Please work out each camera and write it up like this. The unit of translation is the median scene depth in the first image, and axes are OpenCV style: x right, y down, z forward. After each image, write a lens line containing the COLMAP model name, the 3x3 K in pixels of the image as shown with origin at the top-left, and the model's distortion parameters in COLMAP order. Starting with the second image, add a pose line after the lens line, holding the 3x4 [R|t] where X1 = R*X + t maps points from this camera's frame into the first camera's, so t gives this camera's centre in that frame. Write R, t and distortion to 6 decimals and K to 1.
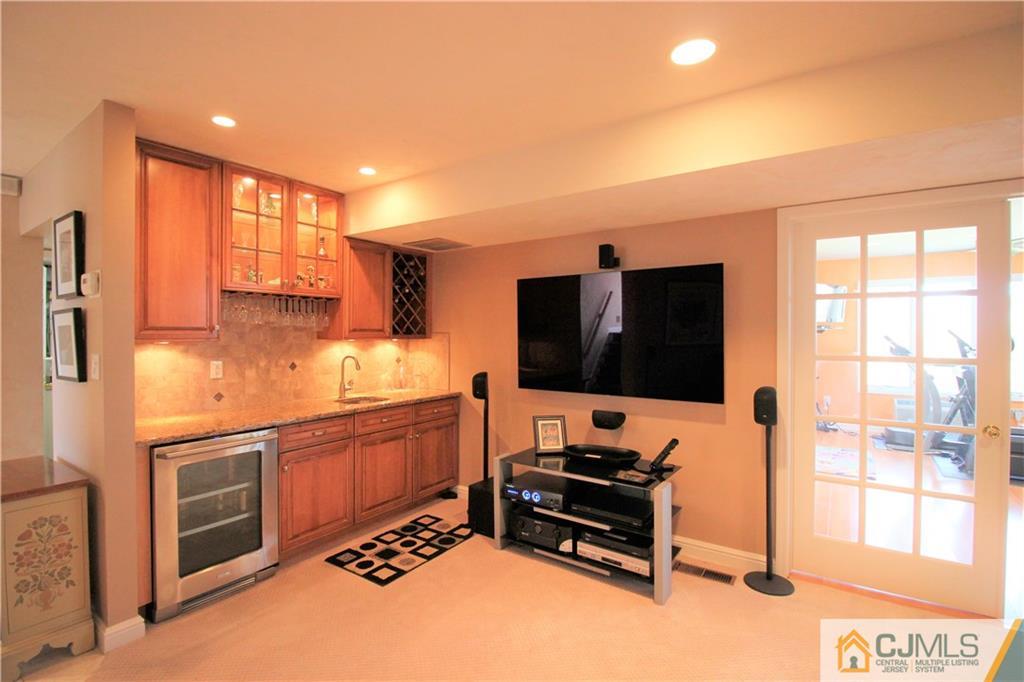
lens RADIAL K [[469.8, 0, 512.6], [0, 469.8, 334.8], [0, 0, 1]] dist [-0.000610, -0.000142]
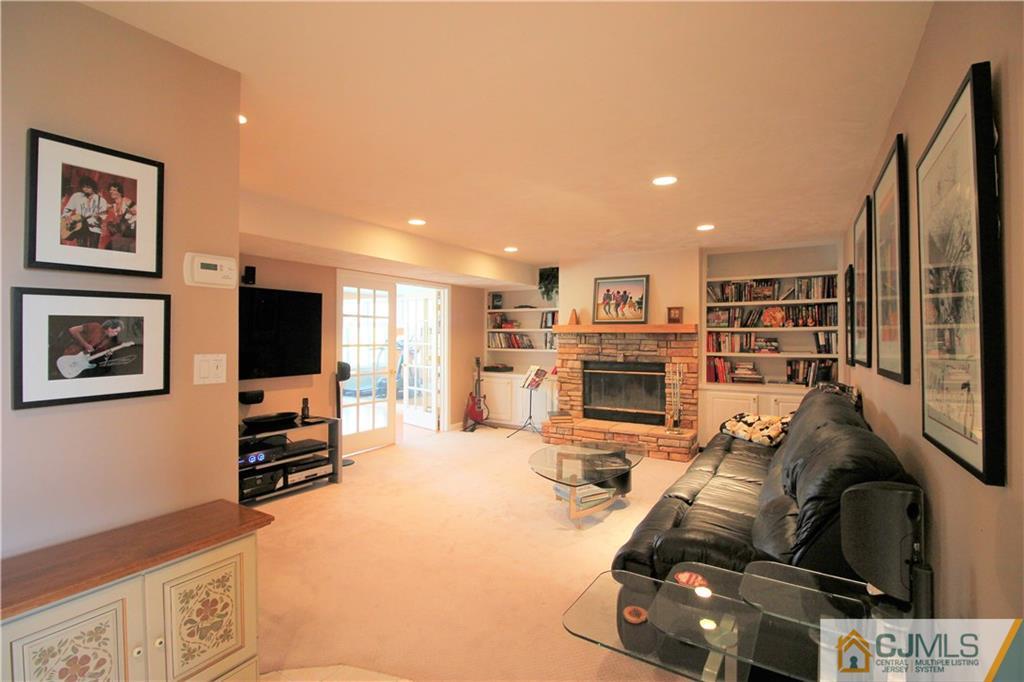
lens RADIAL K [[469.8, 0, 512.6], [0, 469.8, 334.8], [0, 0, 1]] dist [-0.000610, -0.000142]
pose [[-0.024023, 0.000162, 0.999711, -1.334581], [0.009721, 0.999953, 0.000072, 0.007775], [-0.999664, 0.009720, -0.024024, 0.329865]]
